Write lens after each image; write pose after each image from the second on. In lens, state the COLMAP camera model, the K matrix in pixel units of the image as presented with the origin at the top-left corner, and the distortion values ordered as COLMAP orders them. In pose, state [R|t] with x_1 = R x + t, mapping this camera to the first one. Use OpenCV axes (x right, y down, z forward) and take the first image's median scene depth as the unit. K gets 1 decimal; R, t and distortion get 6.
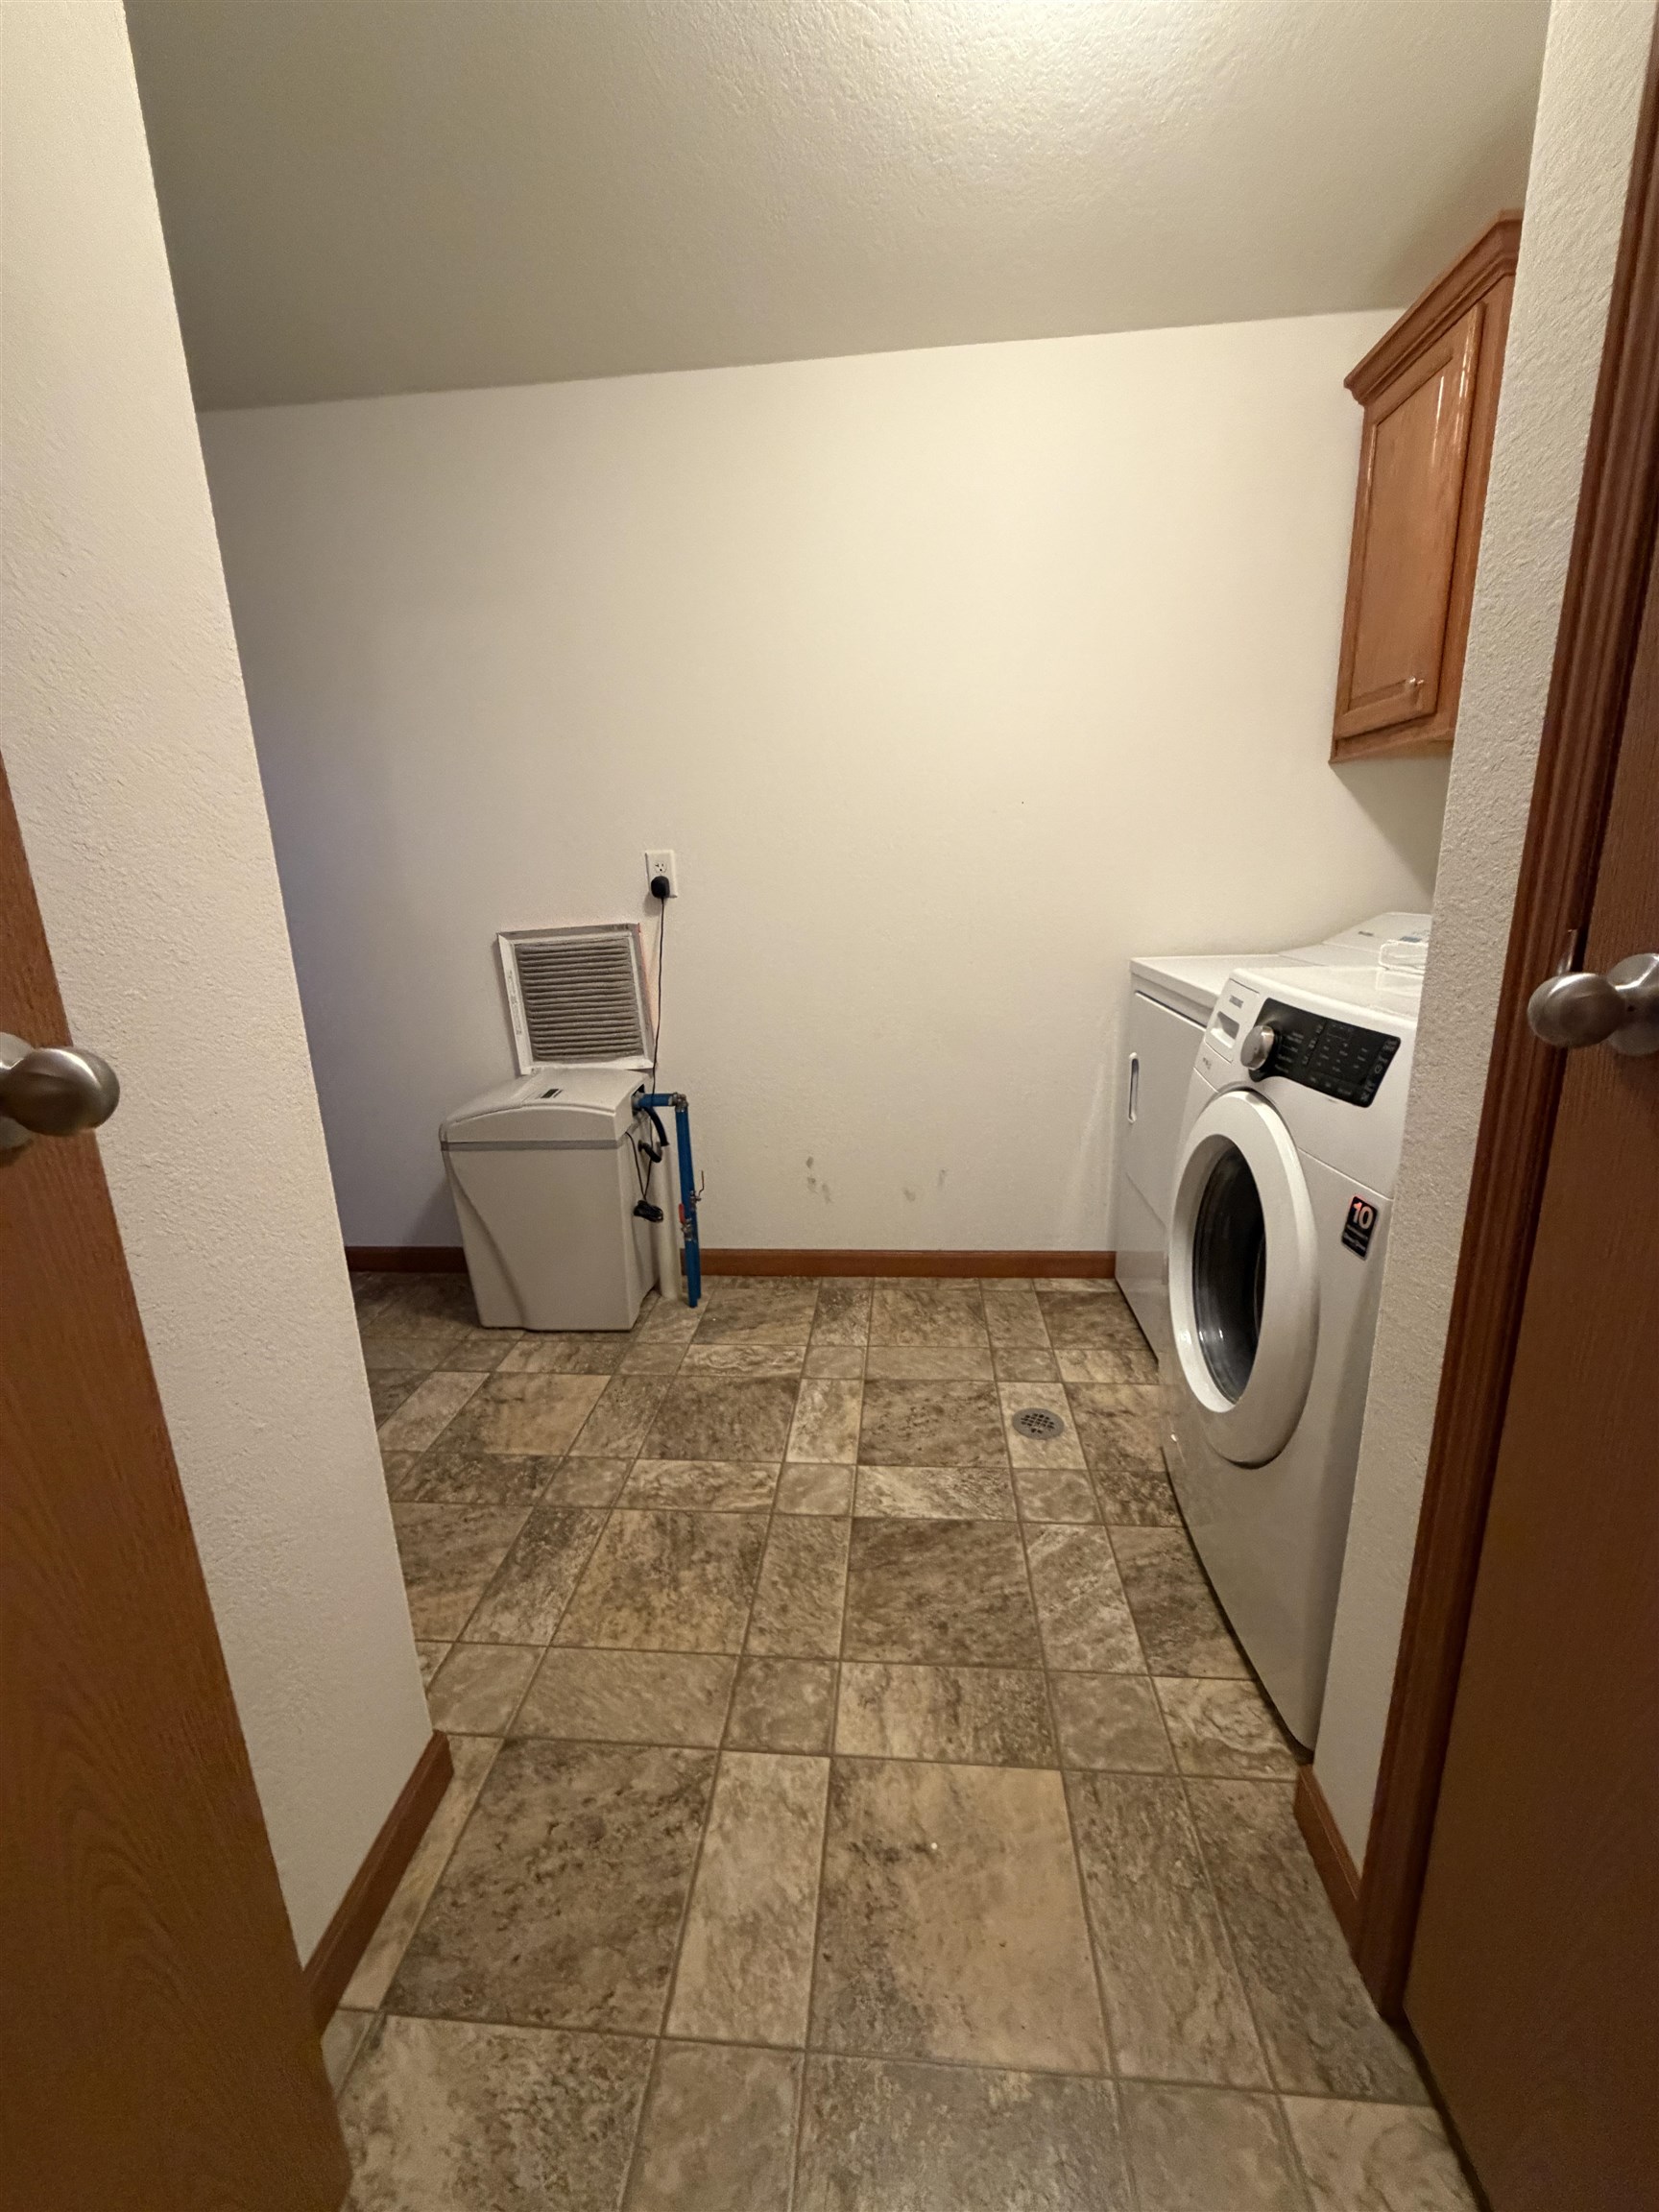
lens RADIAL K [[880.6, 0, 828.4], [0, 880.6, 1104.2], [0, 0, 1]] dist [-0.007946, 0.001003]
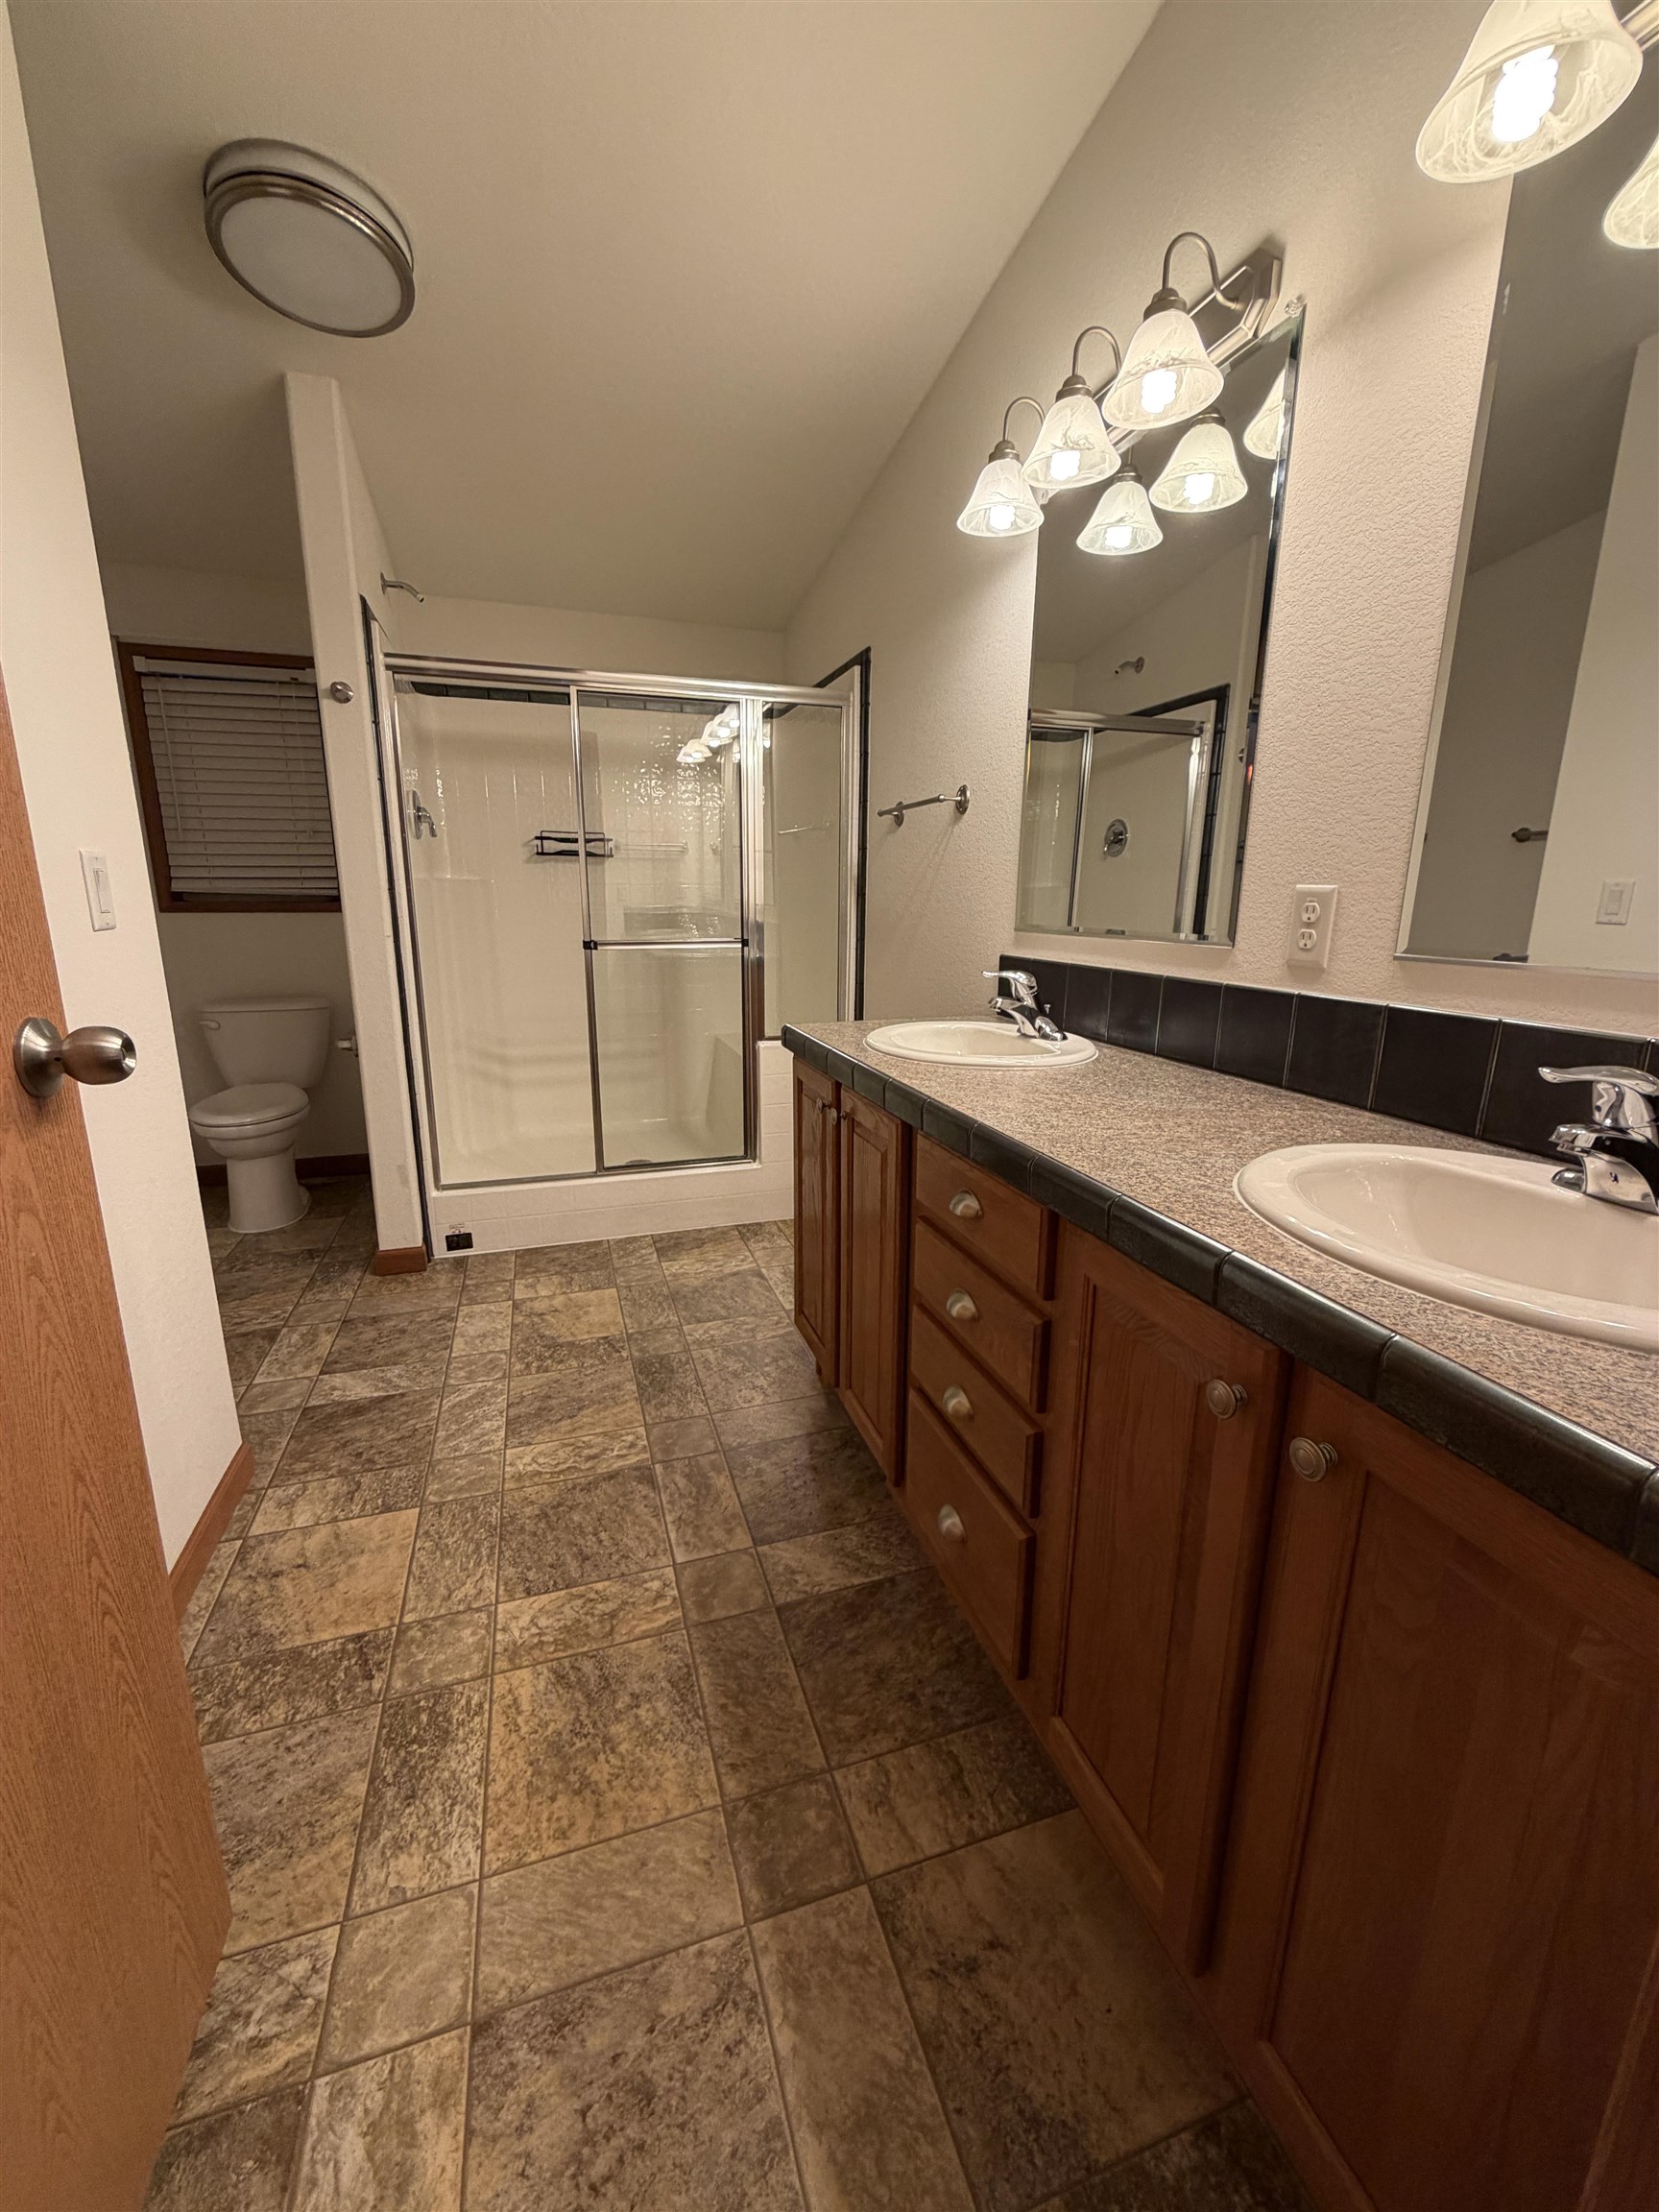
lens RADIAL K [[880.6, 0, 829.1], [0, 880.6, 1102.3], [0, 0, 1]] dist [-0.007946, 0.001003]
pose [[0.917592, -0.047643, 0.394659, -0.286024], [0.059775, 0.998041, -0.018494, -0.046092], [-0.393005, 0.040560, 0.918641, 0.112246]]
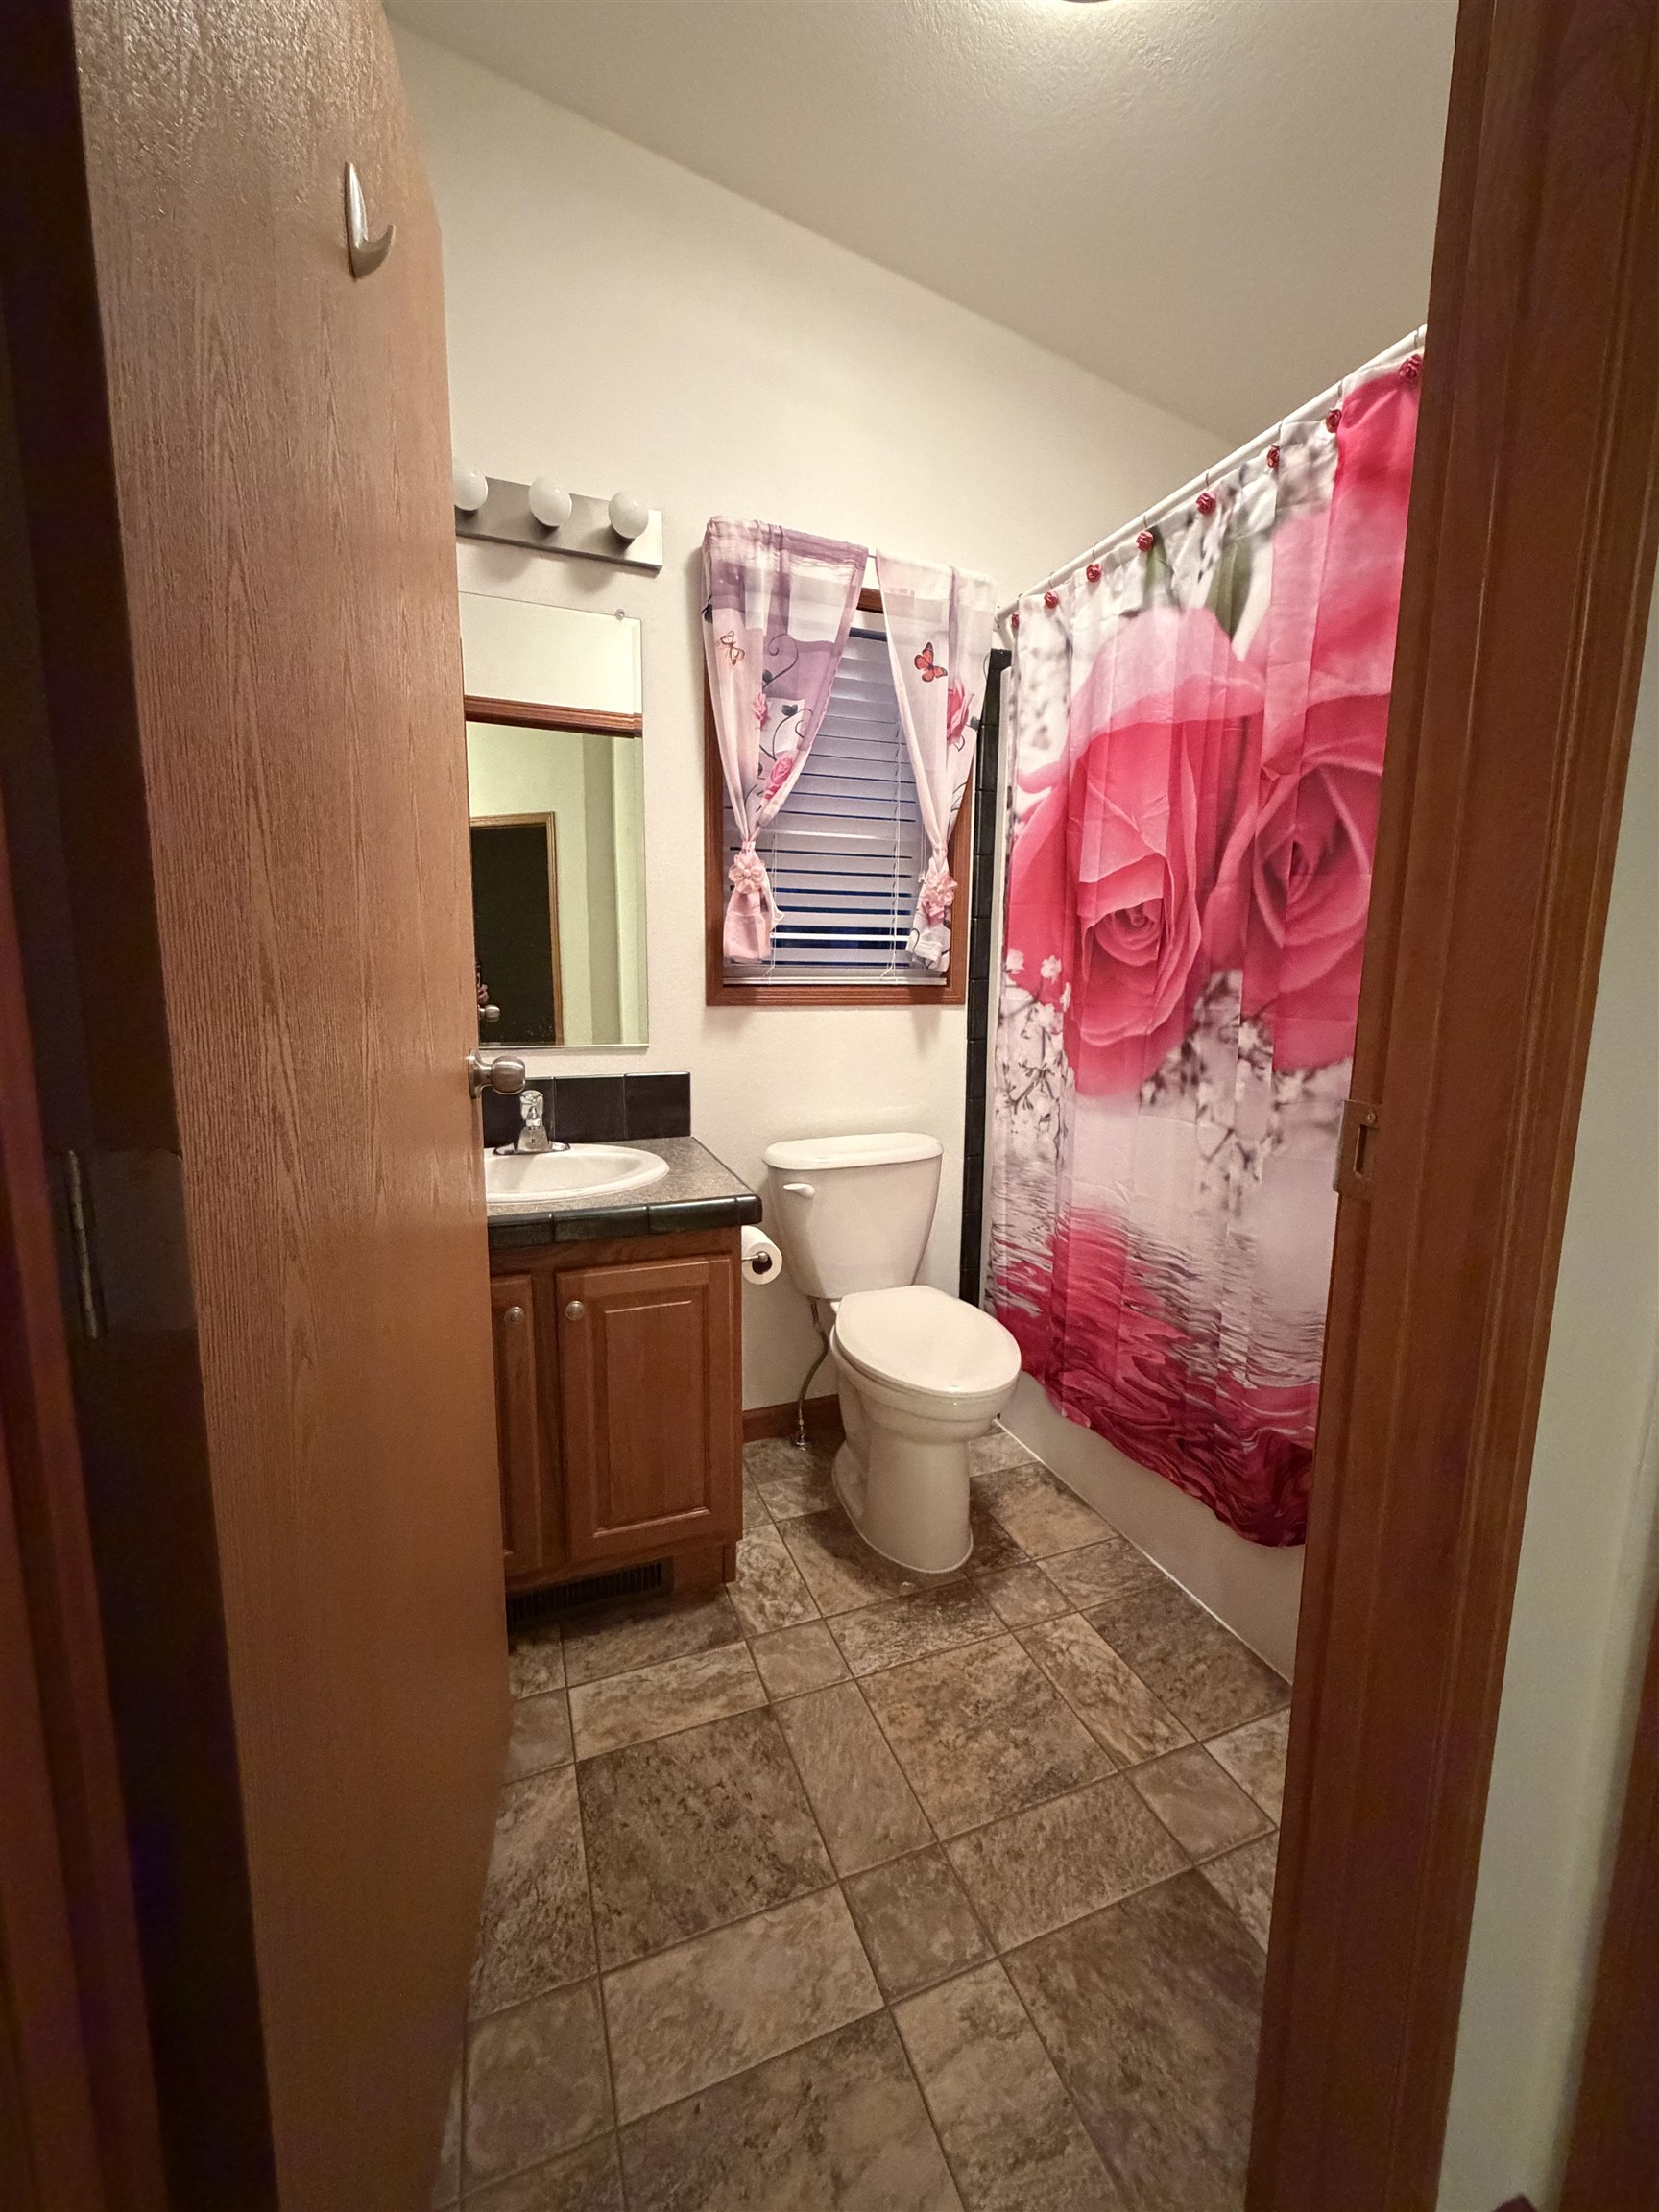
lens RADIAL K [[880.6, 0, 822.1], [0, 880.6, 1103.1], [0, 0, 1]] dist [-0.007946, 0.001003]
pose [[0.430303, 0.168548, -0.886809, 0.469649], [-0.246862, 0.966935, 0.063993, -0.120178], [0.868273, 0.191383, 0.457683, 0.308936]]
